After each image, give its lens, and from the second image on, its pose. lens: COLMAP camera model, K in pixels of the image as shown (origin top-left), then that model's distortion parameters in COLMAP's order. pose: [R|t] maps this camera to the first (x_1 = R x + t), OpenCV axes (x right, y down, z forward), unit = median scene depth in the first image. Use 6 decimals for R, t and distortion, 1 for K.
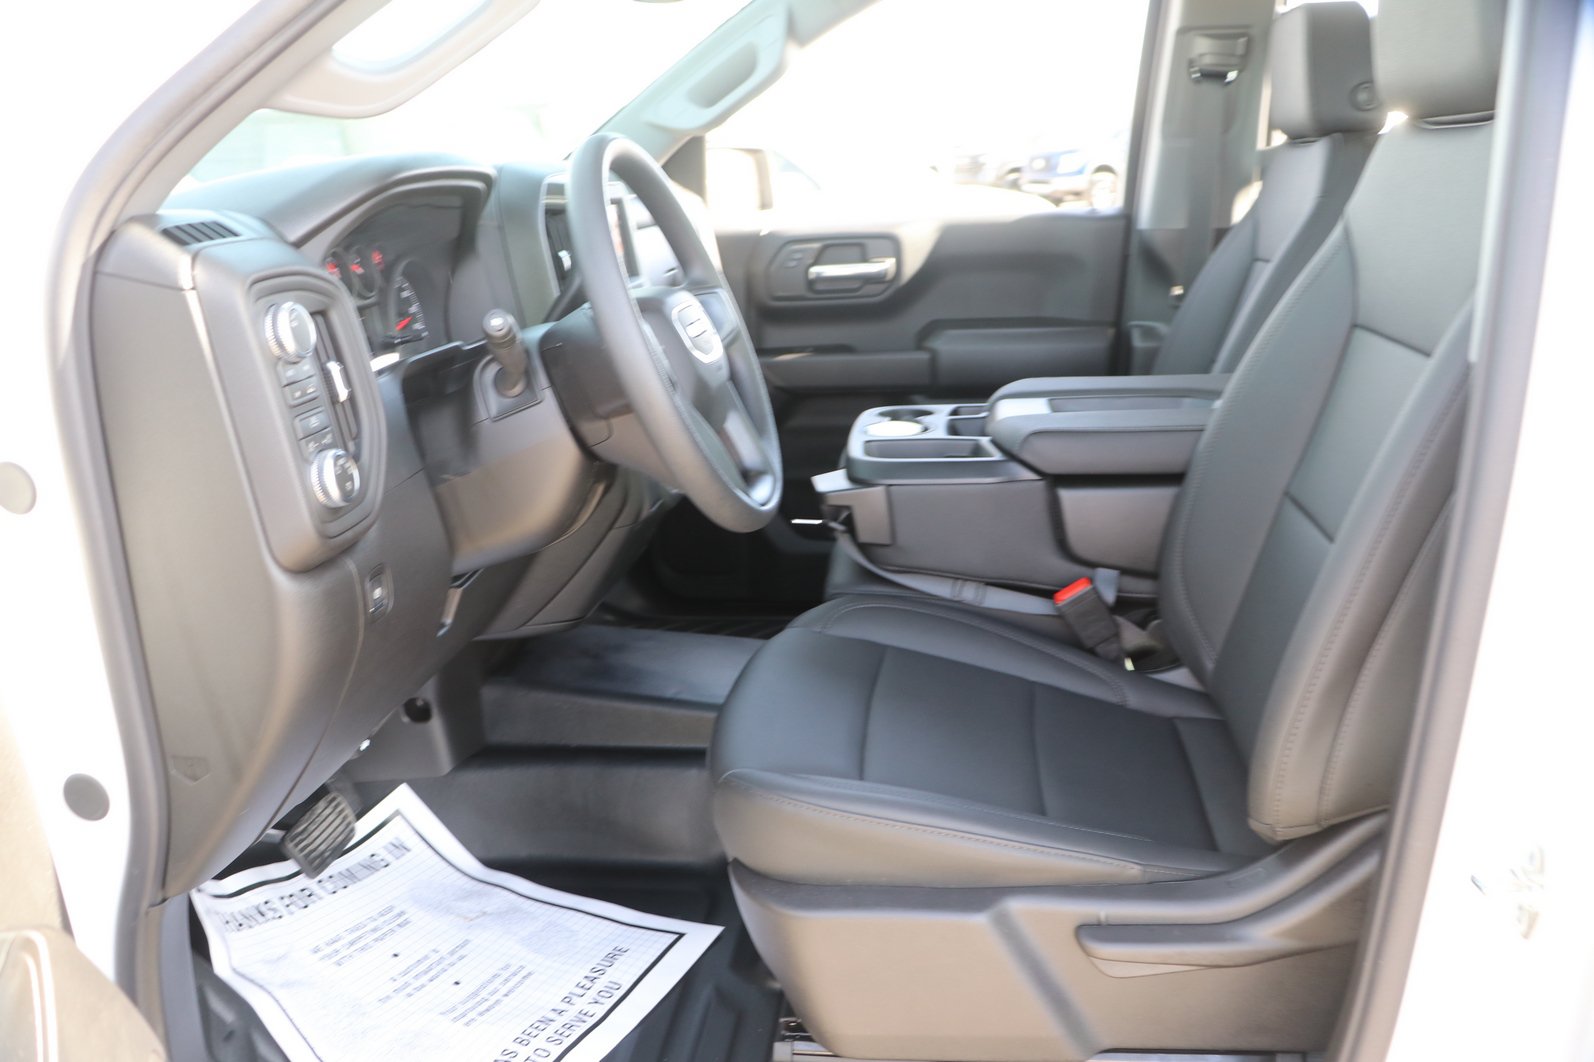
lens RADIAL K [[1321.6, 0, 740.8], [0, 1321.6, 533.9], [0, 0, 1]] dist [-0.230248, 0.285705]
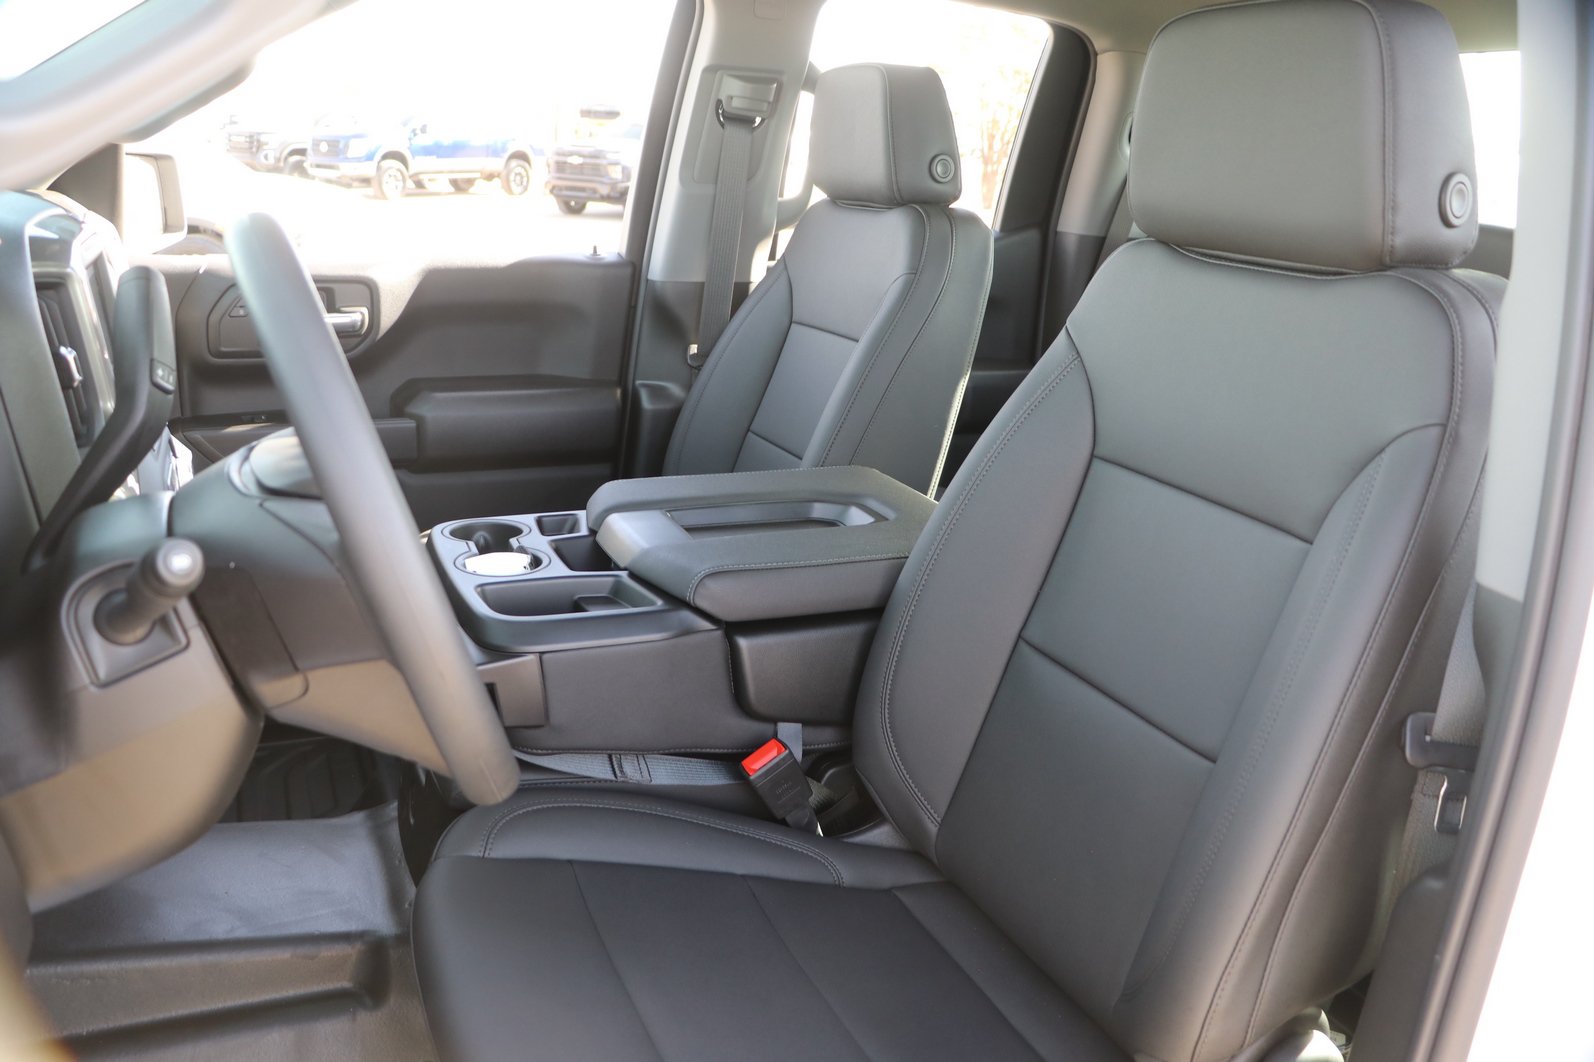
lens RADIAL K [[1321.6, 0, 740.8], [0, 1321.6, 533.9], [0, 0, 1]] dist [-0.230248, 0.285705]
pose [[0.846379, -0.064195, 0.528698, -0.189165], [0.054904, 0.997937, 0.033276, -0.123627], [-0.529744, 0.000864, 0.848157, 0.271003]]
